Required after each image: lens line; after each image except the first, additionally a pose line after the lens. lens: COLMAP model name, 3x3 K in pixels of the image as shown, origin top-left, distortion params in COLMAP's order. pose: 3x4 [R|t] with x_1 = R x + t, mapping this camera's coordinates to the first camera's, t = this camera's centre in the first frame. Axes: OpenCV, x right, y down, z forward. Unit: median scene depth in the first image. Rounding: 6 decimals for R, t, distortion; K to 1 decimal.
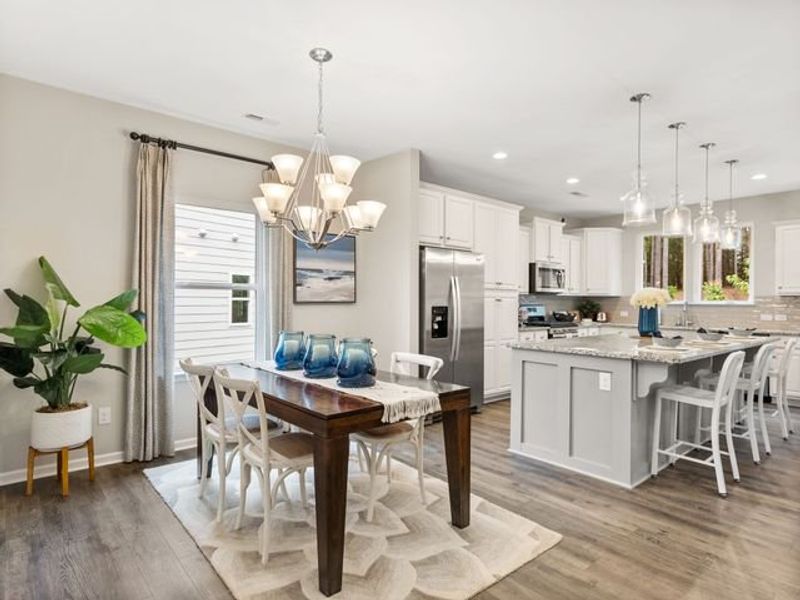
lens RADIAL K [[452.1, 0, 401.8], [0, 452.1, 303.1], [0, 0, 1]] dist [-0.002121, 0.004697]
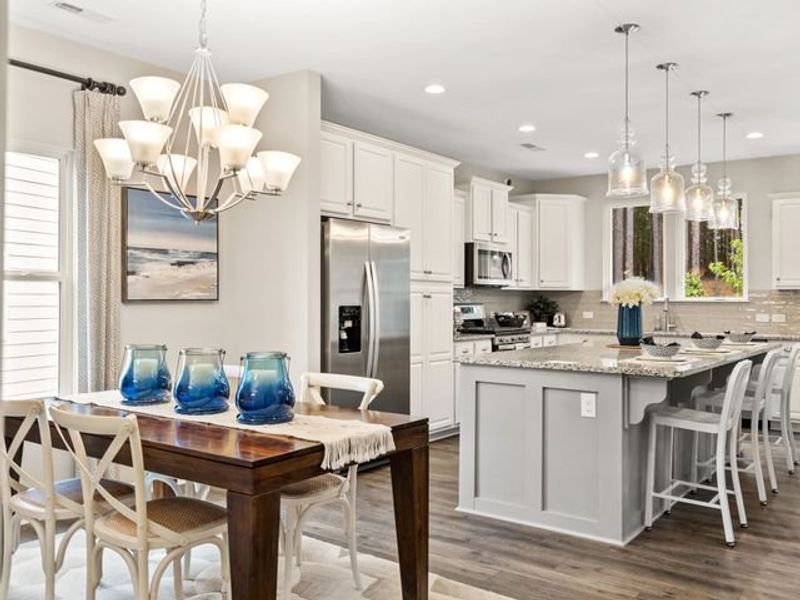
lens RADIAL K [[708.3, 0, 398.8], [0, 708.3, 292.8], [0, 0, 1]] dist [0.004075, 0.002545]
pose [[0.975983, -0.001615, 0.217842, -0.078935], [0.004315, 0.999920, -0.011917, 0.000818], [-0.217806, 0.012571, 0.975911, -0.052721]]
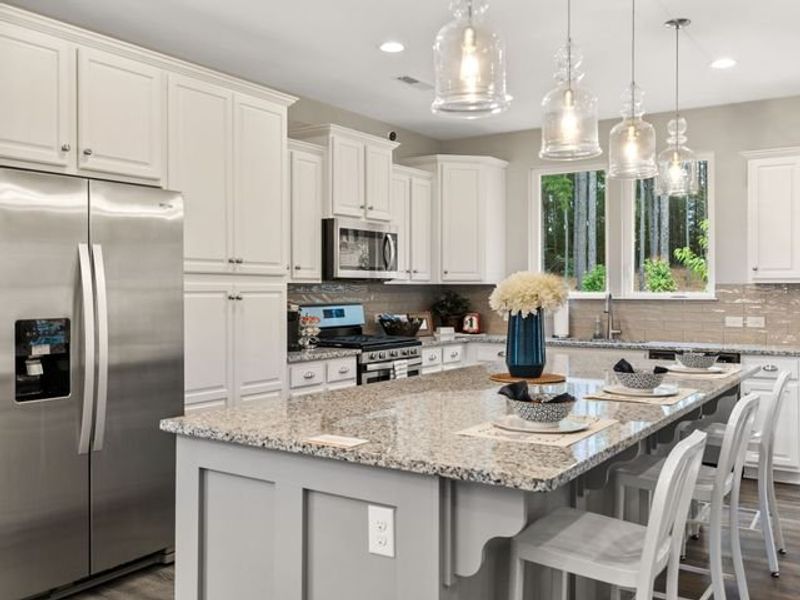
lens RADIAL K [[744.5, 0, 396.7], [0, 744.5, 293.9], [0, 0, 1]] dist [0.000847, 0.000000]
pose [[0.965559, -0.009596, 0.260008, 0.222838], [0.008692, 0.999952, 0.004626, -0.015751], [-0.260040, -0.002207, 0.965595, 0.299855]]
